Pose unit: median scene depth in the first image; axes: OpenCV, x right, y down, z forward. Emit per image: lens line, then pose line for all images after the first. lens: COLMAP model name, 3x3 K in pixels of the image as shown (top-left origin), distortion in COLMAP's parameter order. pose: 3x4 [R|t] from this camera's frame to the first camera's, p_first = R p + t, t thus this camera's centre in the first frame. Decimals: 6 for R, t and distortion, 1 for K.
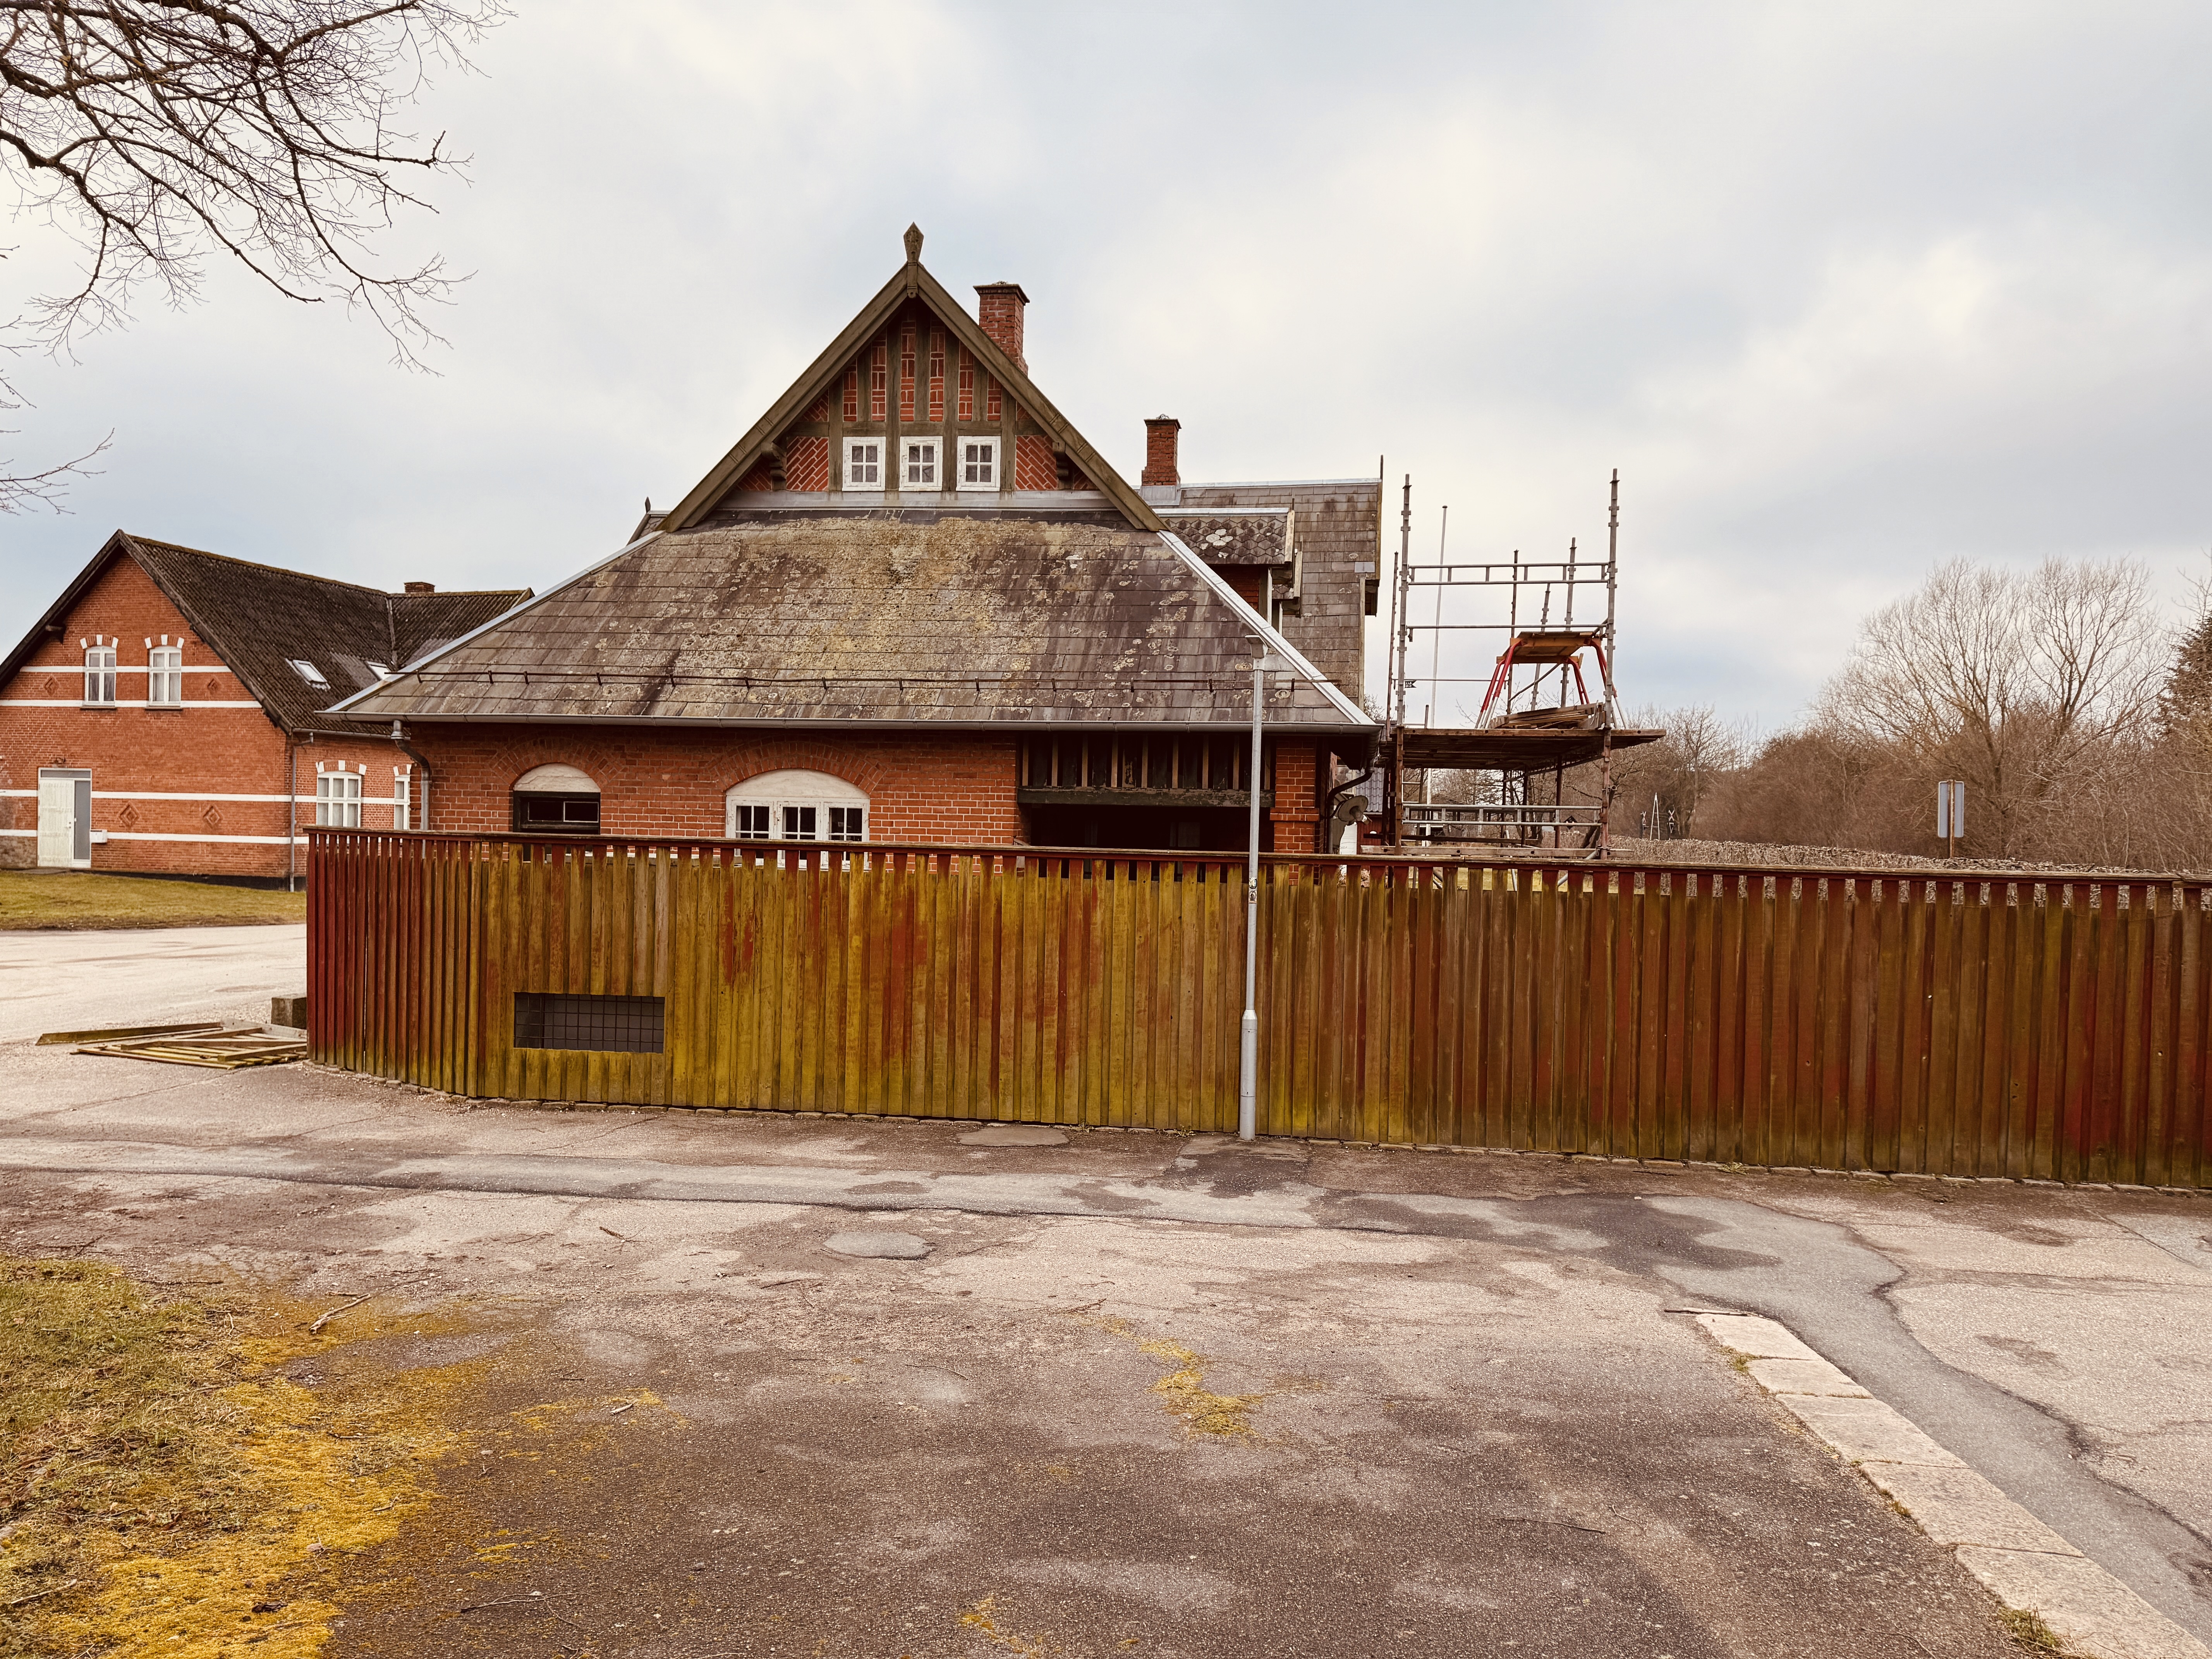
lens RADIAL K [[1545.2, 0, 1135.7], [0, 1545.2, 842.1], [0, 0, 1]] dist [0.086110, -0.083437]
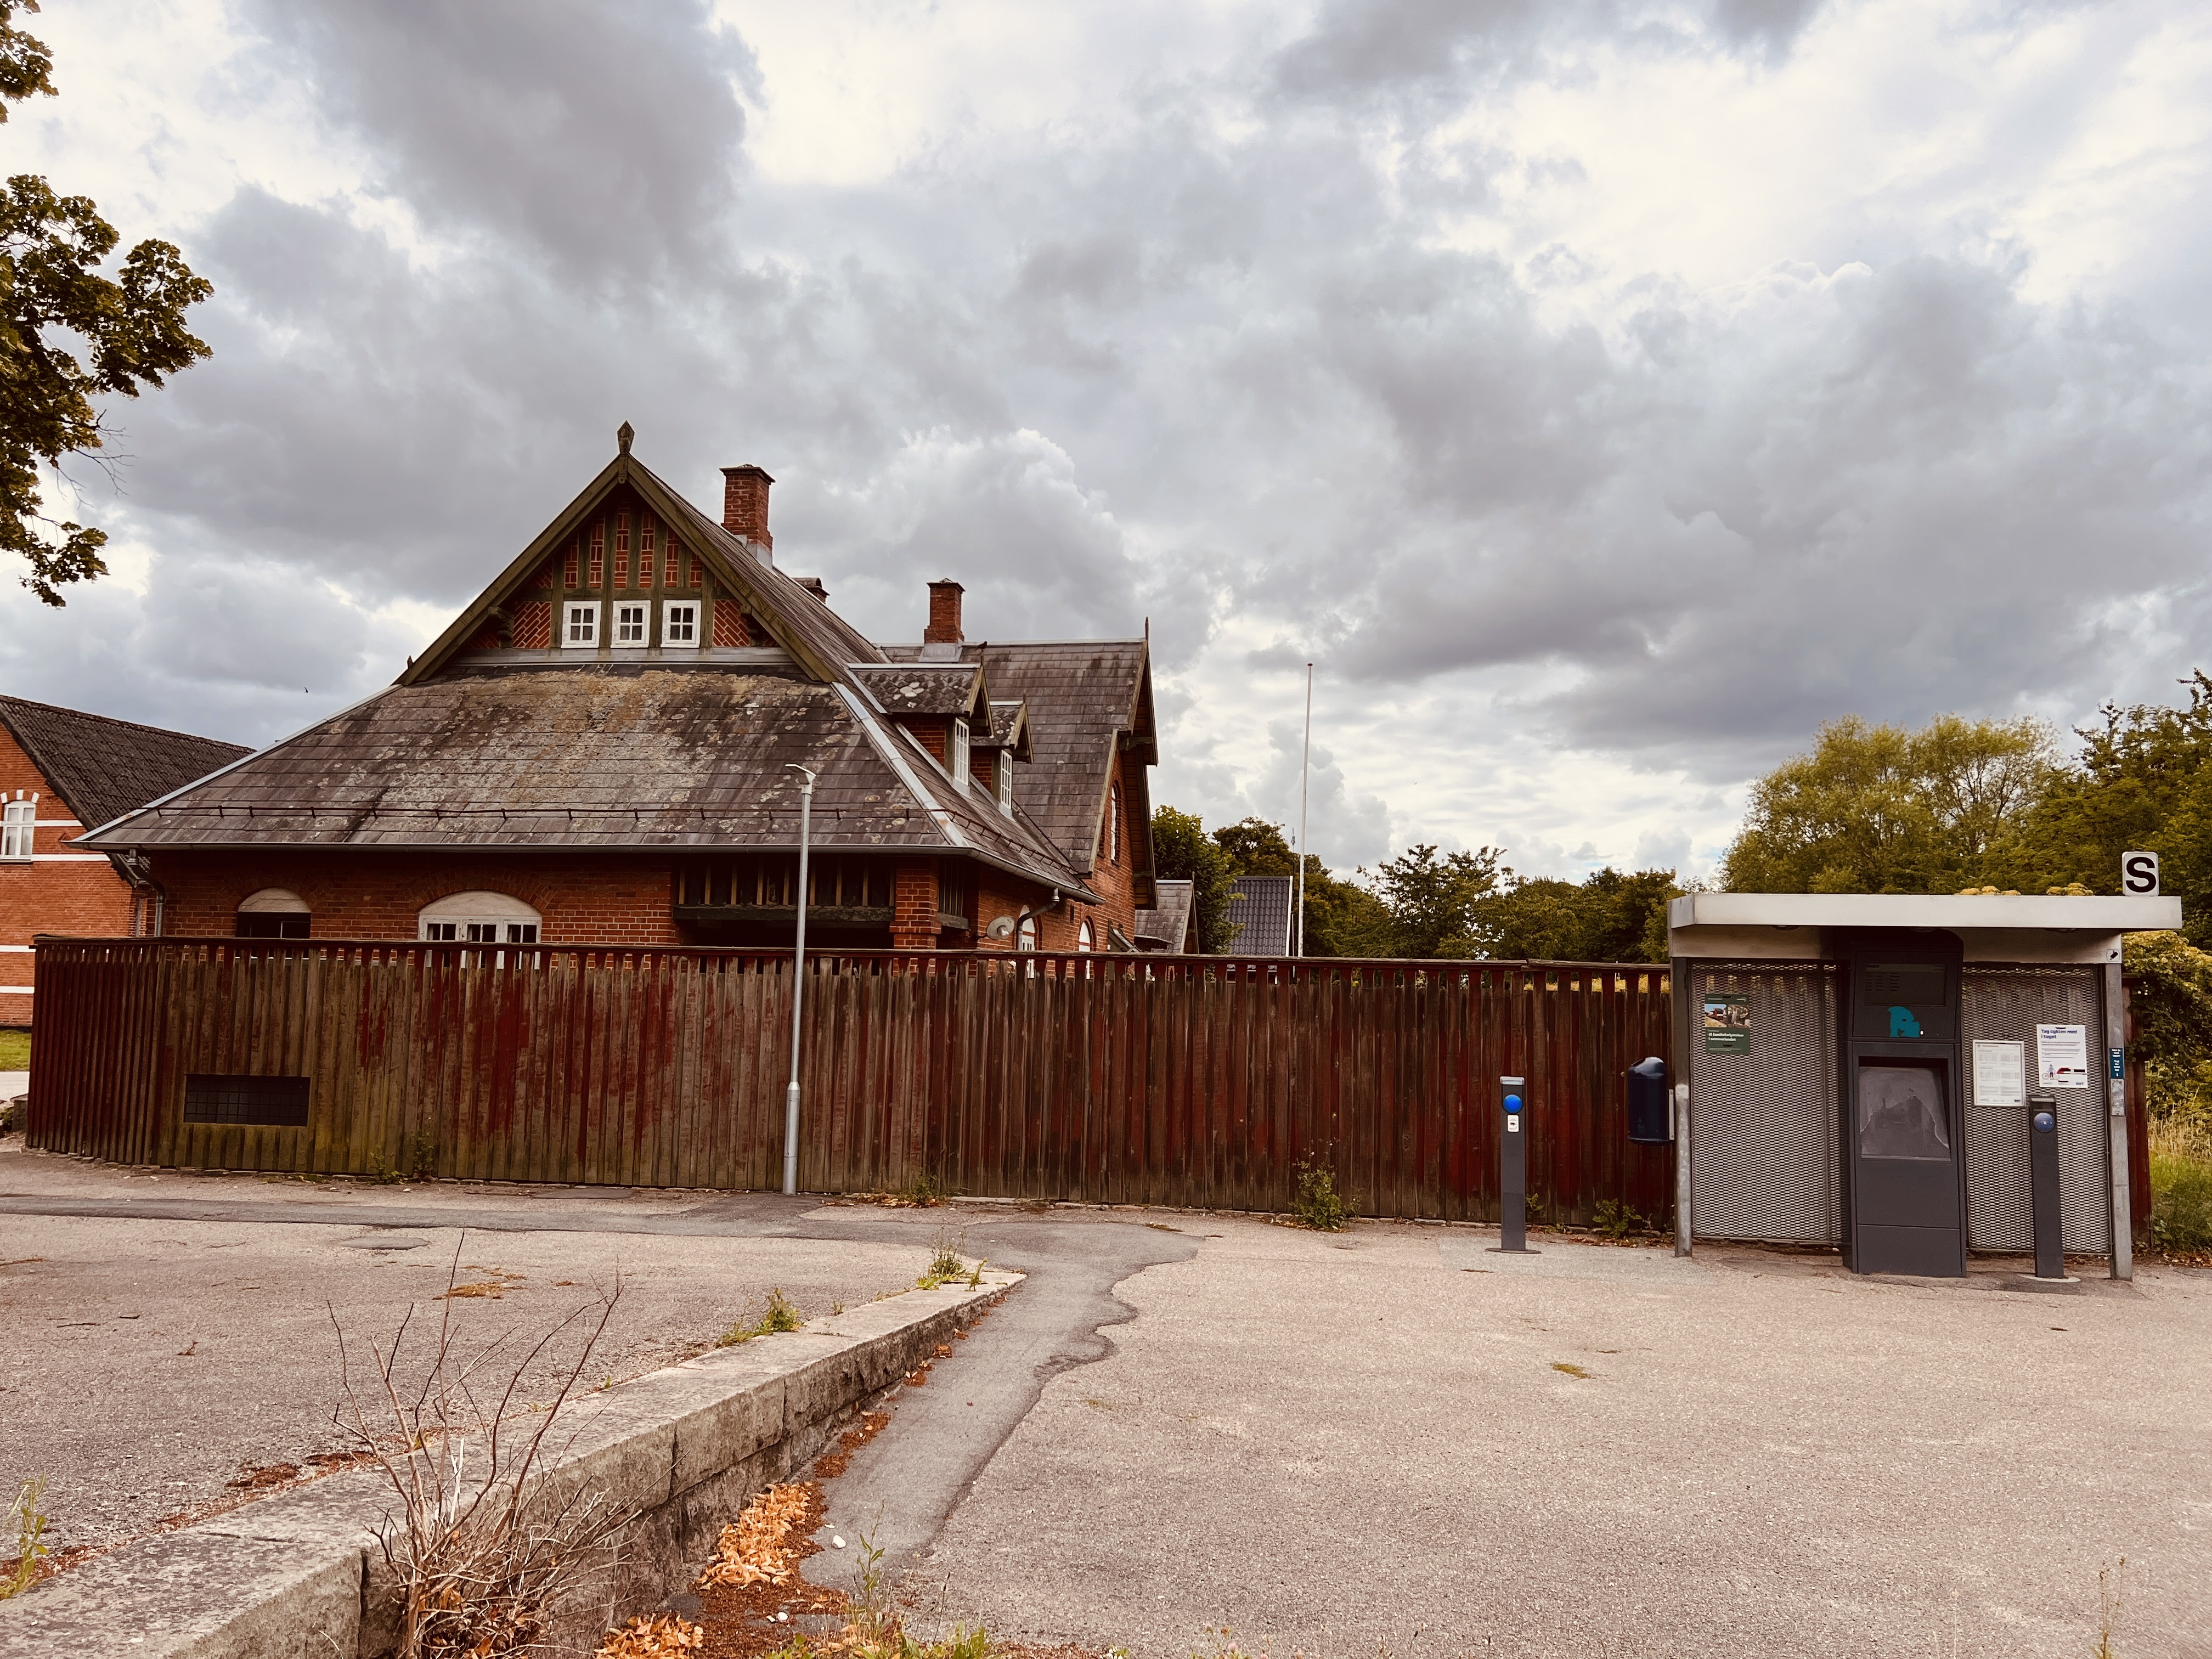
lens RADIAL K [[1663.5, 0, 1103.7], [0, 1663.5, 837.7], [0, 0, 1]] dist [0.063819, -0.072145]
pose [[0.999987, -0.000123, -0.005174, 0.209552], [-0.000442, 0.994029, -0.109112, 0.041485], [0.005156, 0.109112, 0.994016, -0.182509]]
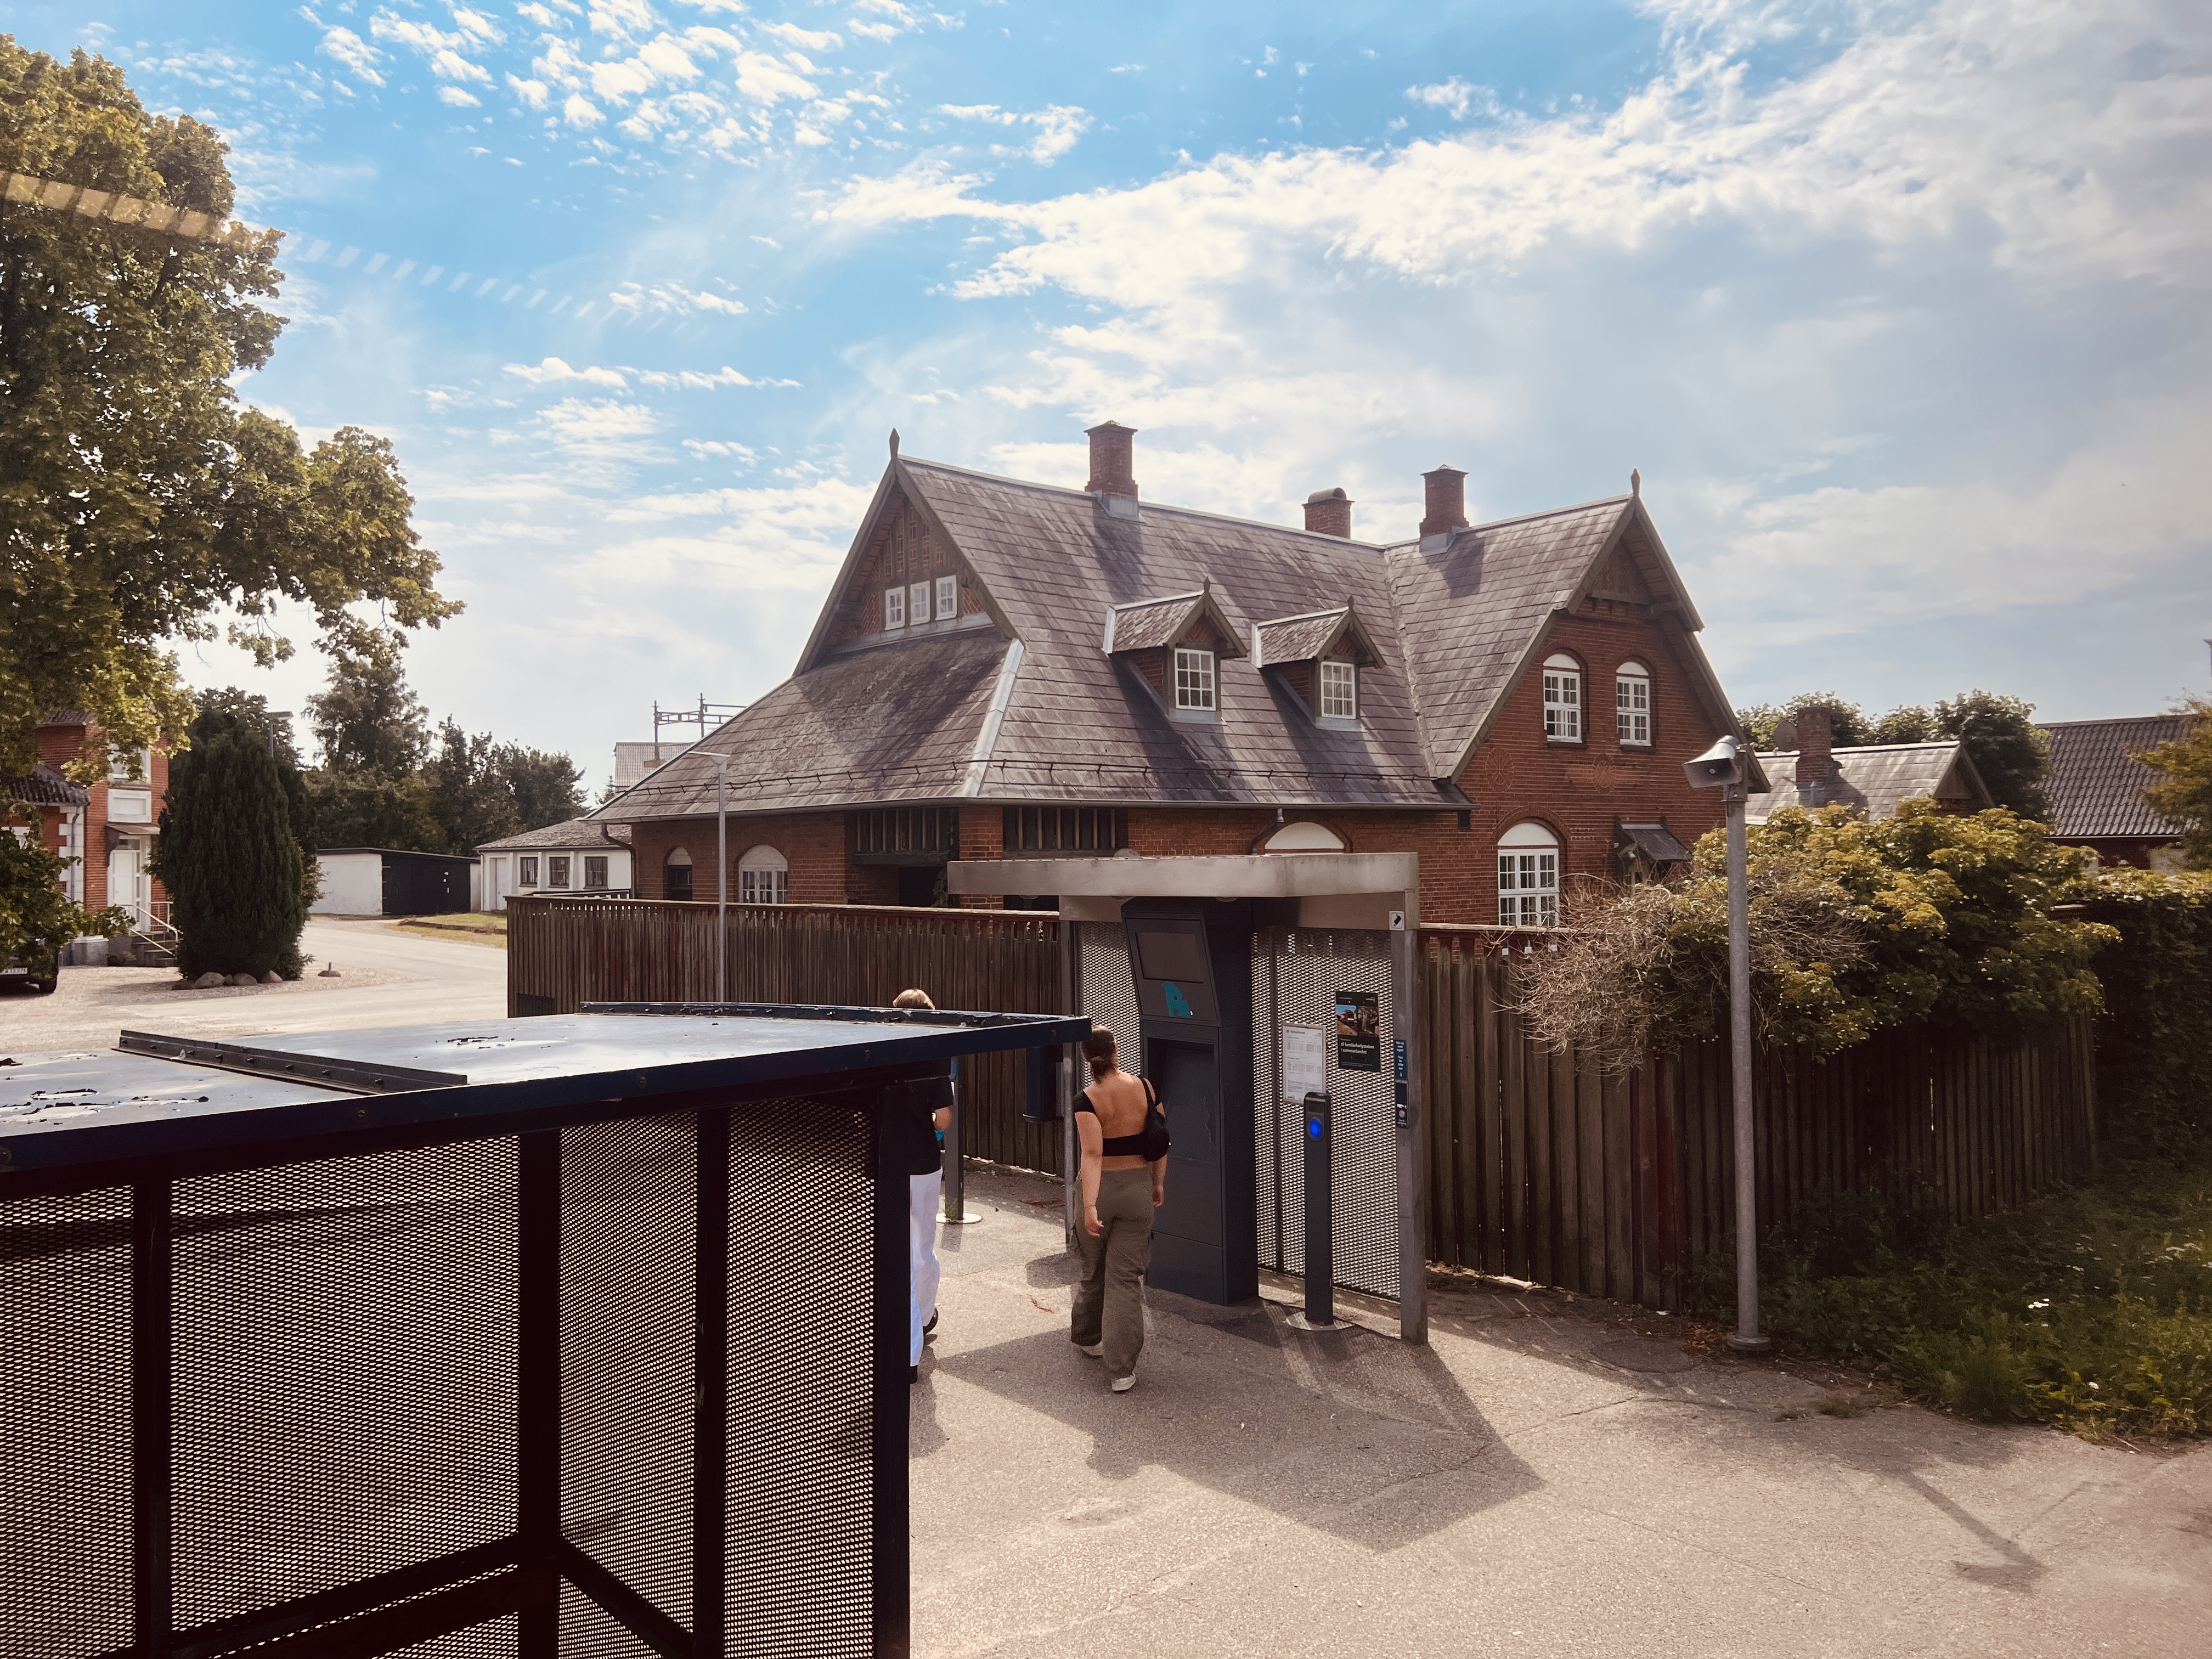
lens RADIAL K [[1663.5, 0, 1111.4], [0, 1663.5, 798.9], [0, 0, 1]] dist [0.063819, -0.072145]
pose [[0.754805, -0.053534, -0.653761, 0.887254], [0.019336, 0.998047, -0.059402, 0.006391], [0.655664, 0.032196, 0.754366, 0.057423]]
